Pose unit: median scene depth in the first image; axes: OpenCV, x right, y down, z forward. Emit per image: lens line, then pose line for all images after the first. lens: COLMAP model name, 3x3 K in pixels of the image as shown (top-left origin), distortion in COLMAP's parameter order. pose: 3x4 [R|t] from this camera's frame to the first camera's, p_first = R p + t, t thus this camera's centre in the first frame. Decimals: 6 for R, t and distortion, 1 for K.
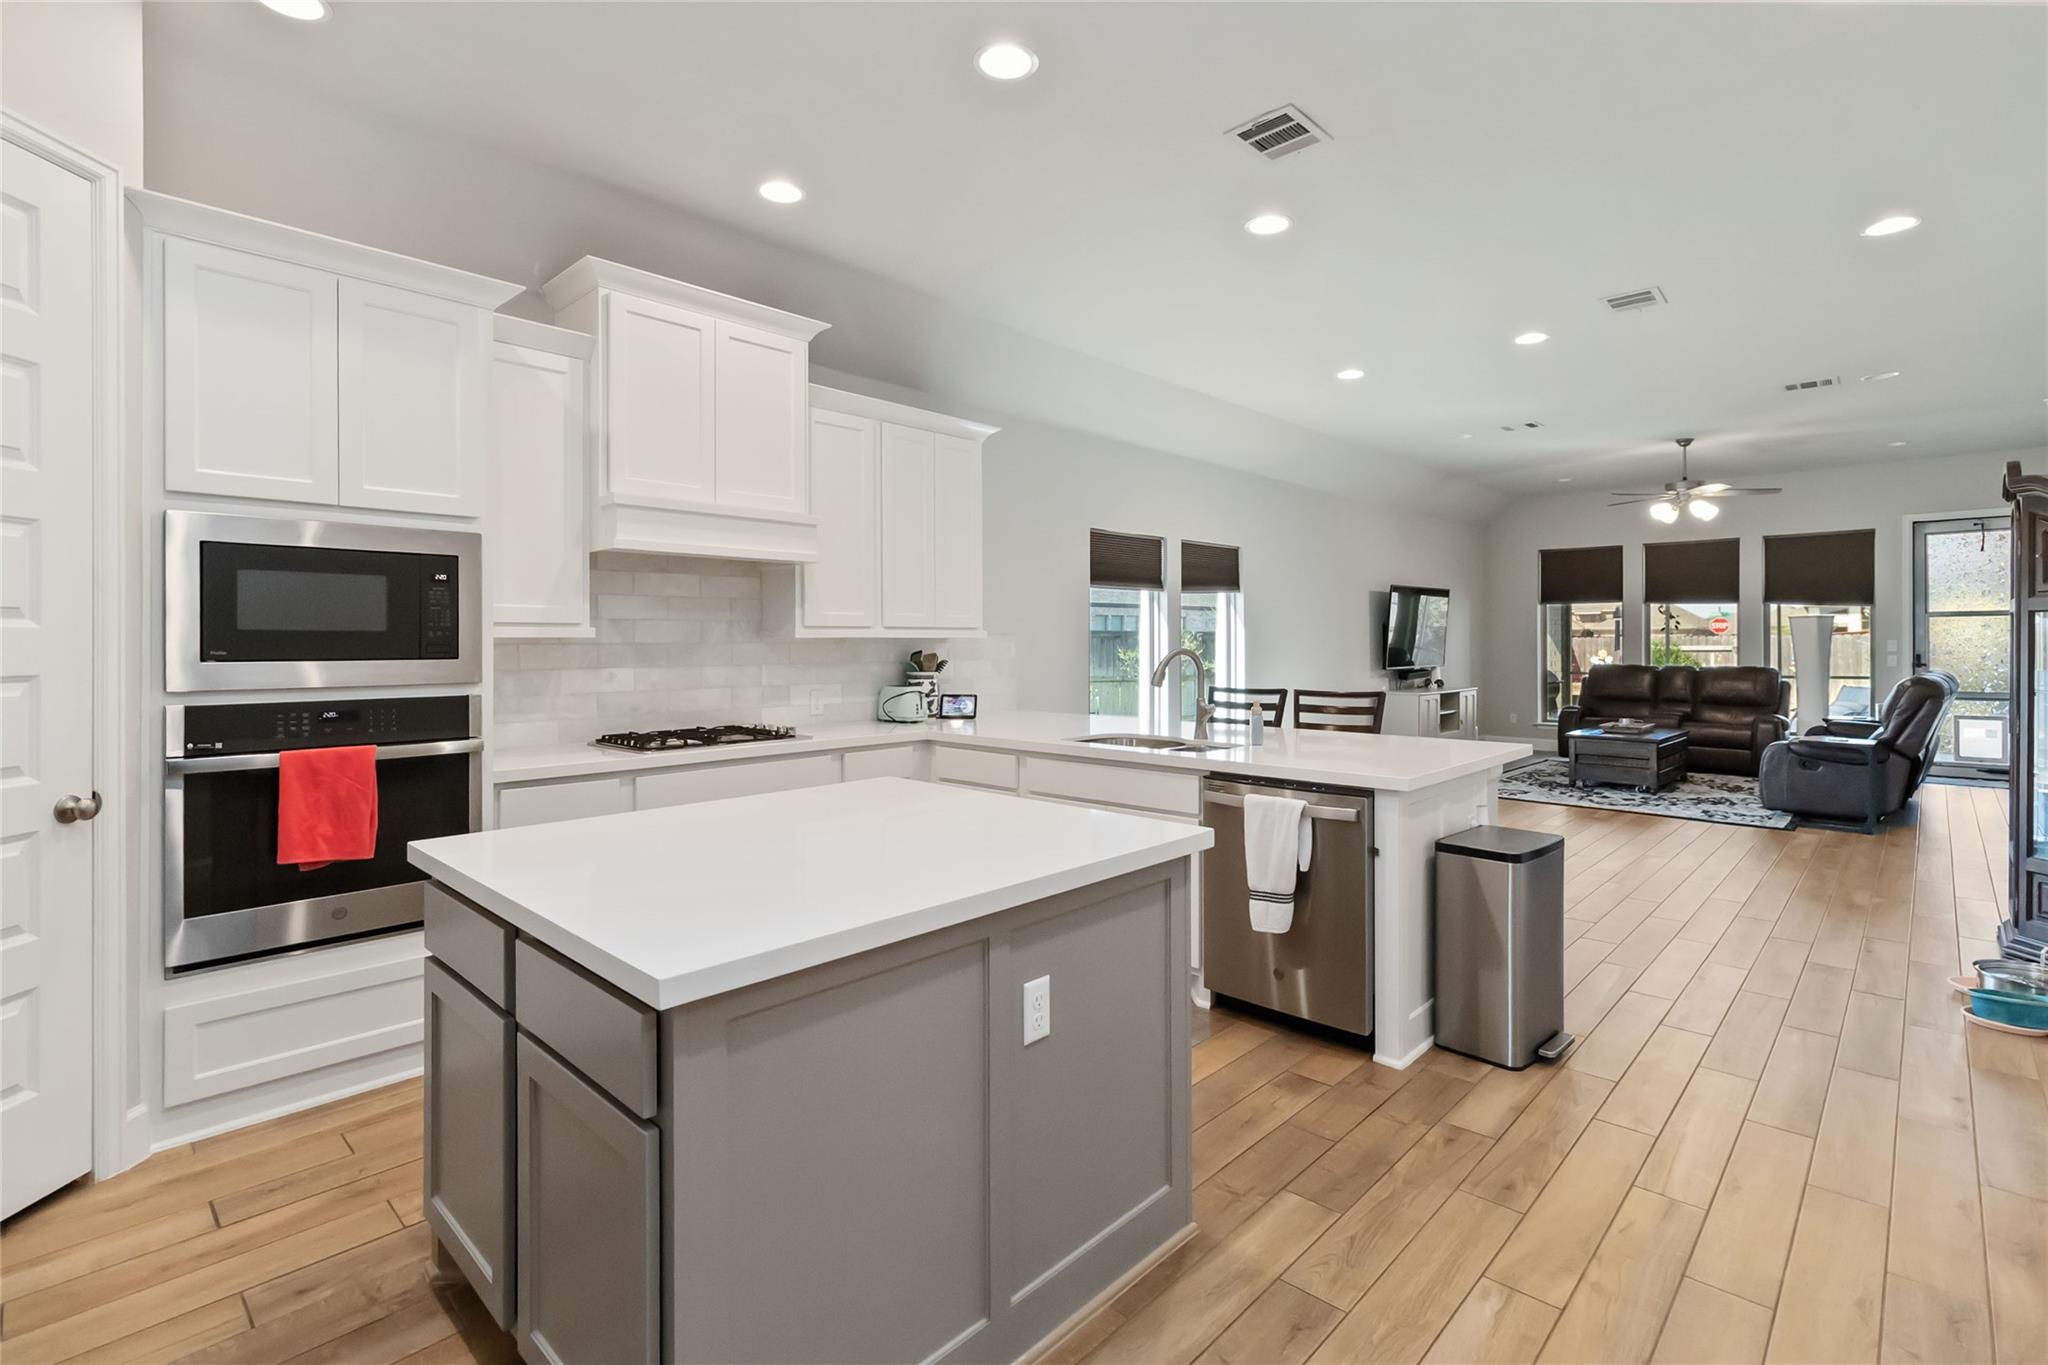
lens RADIAL K [[949.7, 0, 1025.6], [0, 949.7, 639.5], [0, 0, 1]] dist [0.002313, -0.000401]
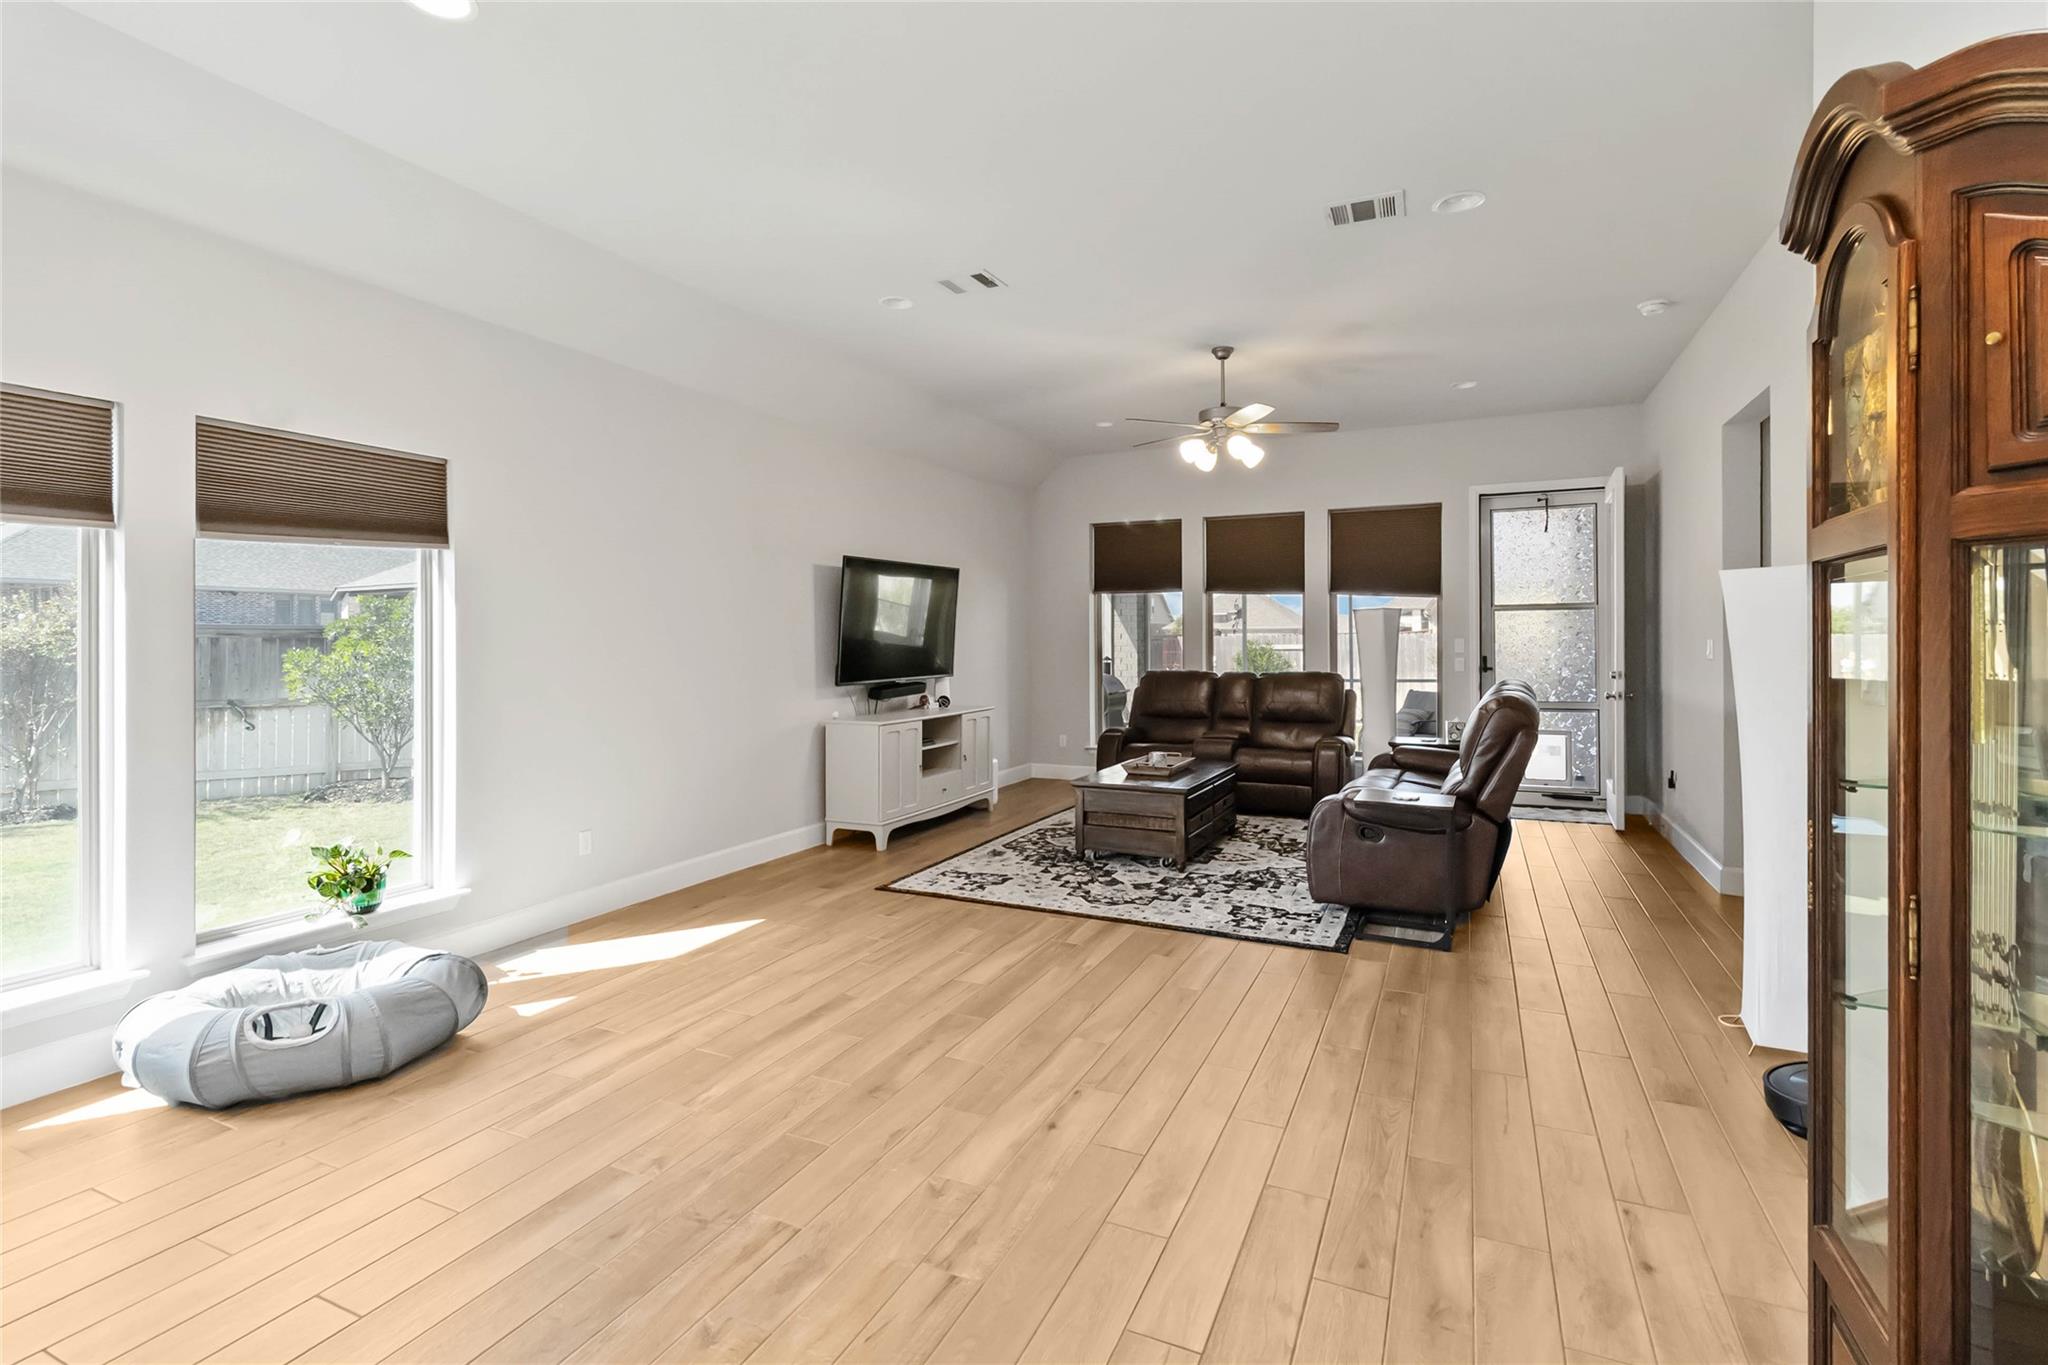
lens RADIAL K [[949.7, 0, 1025.6], [0, 949.7, 639.5], [0, 0, 1]] dist [0.002313, -0.000401]
pose [[0.946972, -0.002844, 0.321302, 0.350508], [0.002731, 0.999996, 0.000800, -0.000593], [-0.321303, 0.000120, 0.946976, 0.410692]]
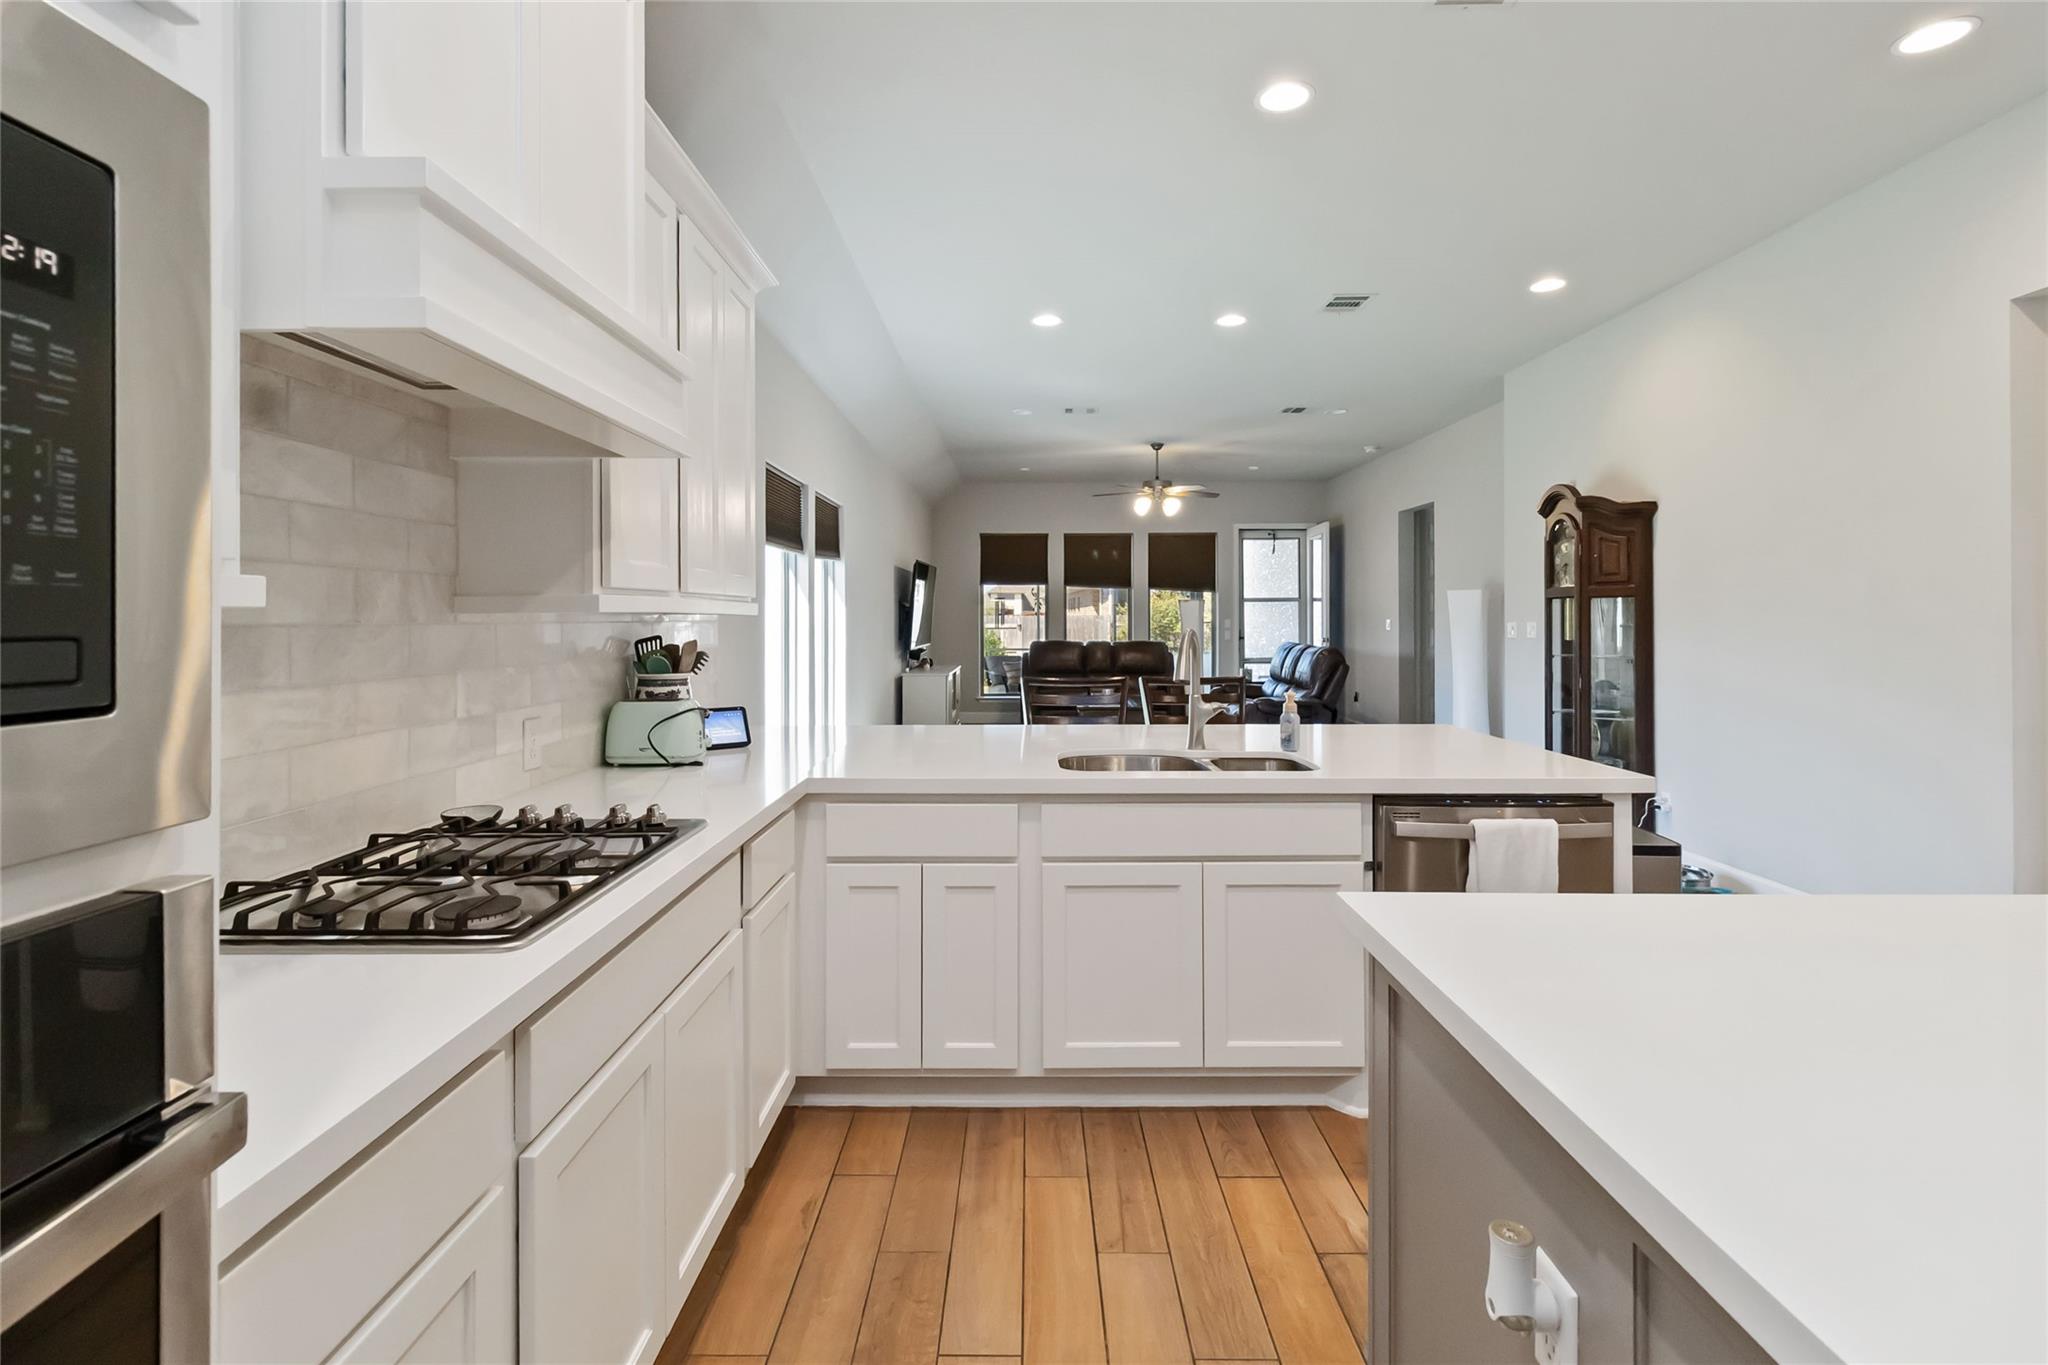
lens RADIAL K [[961.9, 0, 1020.6], [0, 961.9, 620.3], [0, 0, 1]] dist [0.001209, -0.000073]
pose [[0.727607, -0.000023, 0.685994, -0.229255], [-0.001049, 0.999999, 0.001146, 0.000874], [-0.685994, -0.001553, 0.727606, 0.282070]]
